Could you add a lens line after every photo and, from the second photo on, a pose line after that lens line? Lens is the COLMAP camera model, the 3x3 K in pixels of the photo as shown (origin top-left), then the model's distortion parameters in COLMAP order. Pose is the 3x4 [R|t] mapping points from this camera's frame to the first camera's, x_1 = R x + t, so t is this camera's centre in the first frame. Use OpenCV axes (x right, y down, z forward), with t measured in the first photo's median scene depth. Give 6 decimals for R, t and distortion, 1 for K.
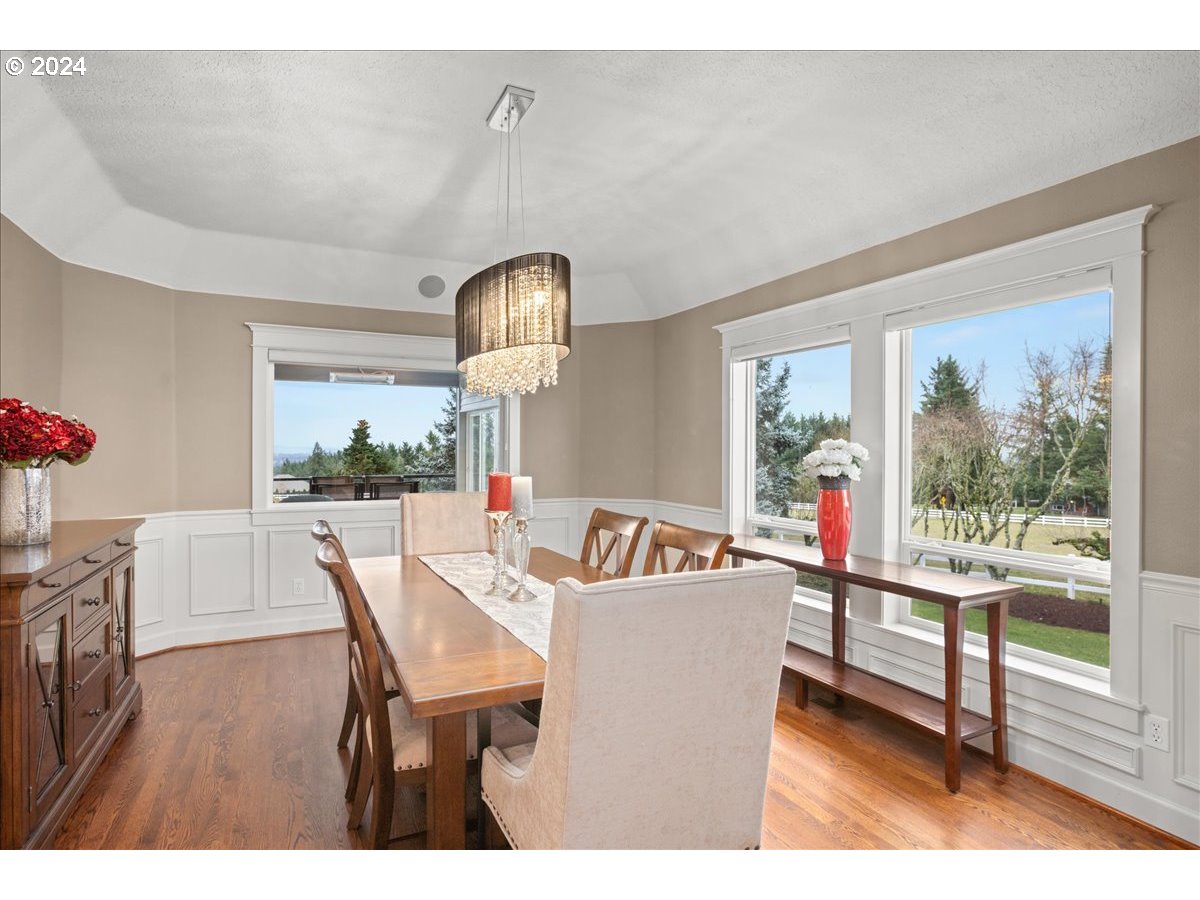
lens RADIAL K [[620.3, 0, 594.4], [0, 620.3, 449.3], [0, 0, 1]] dist [-0.054915, 0.031712]
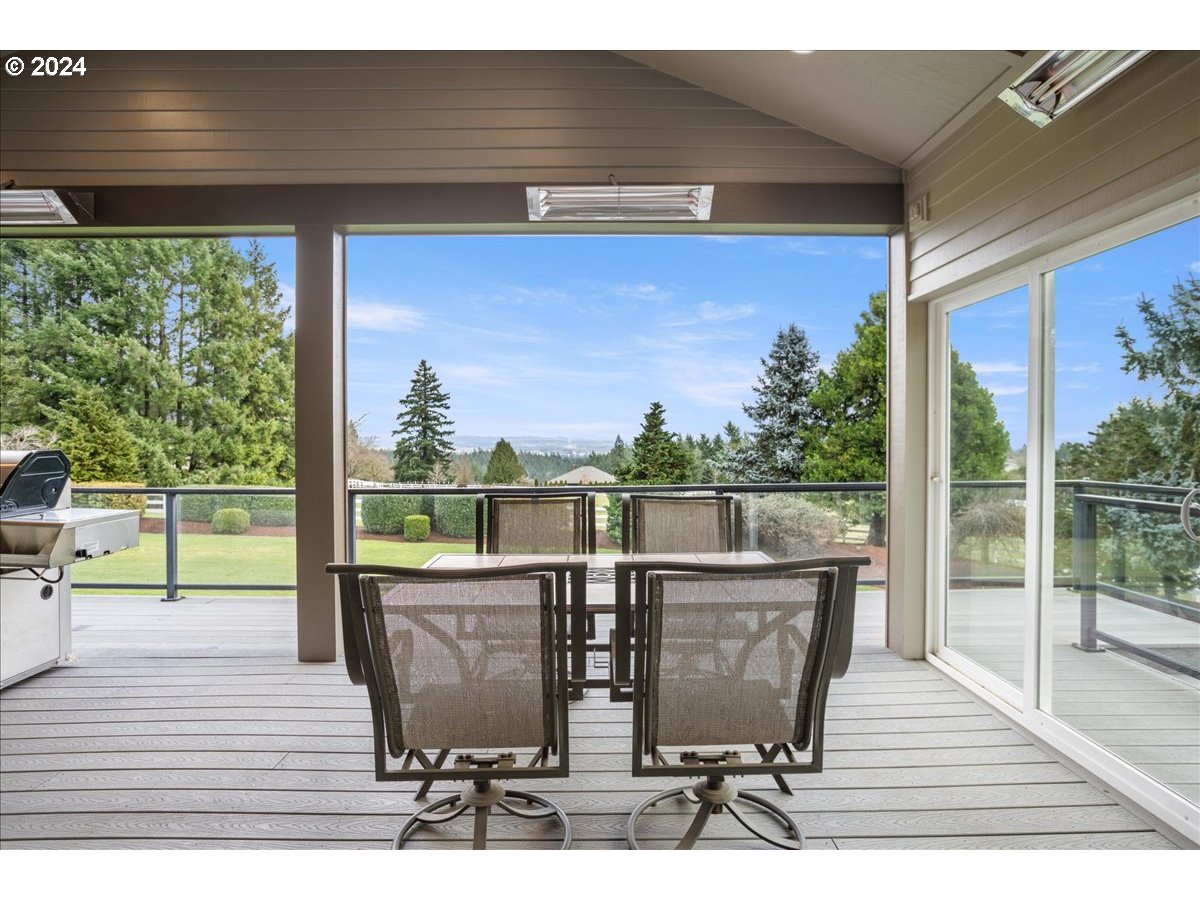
lens RADIAL K [[620.3, 0, 594.4], [0, 620.3, 449.3], [0, 0, 1]] dist [-0.054915, 0.031712]
pose [[0.892395, 0.002398, -0.451248, -0.070288], [0.002678, 0.999940, 0.010611, 0.004249], [0.451247, -0.010678, 0.892335, 0.203620]]
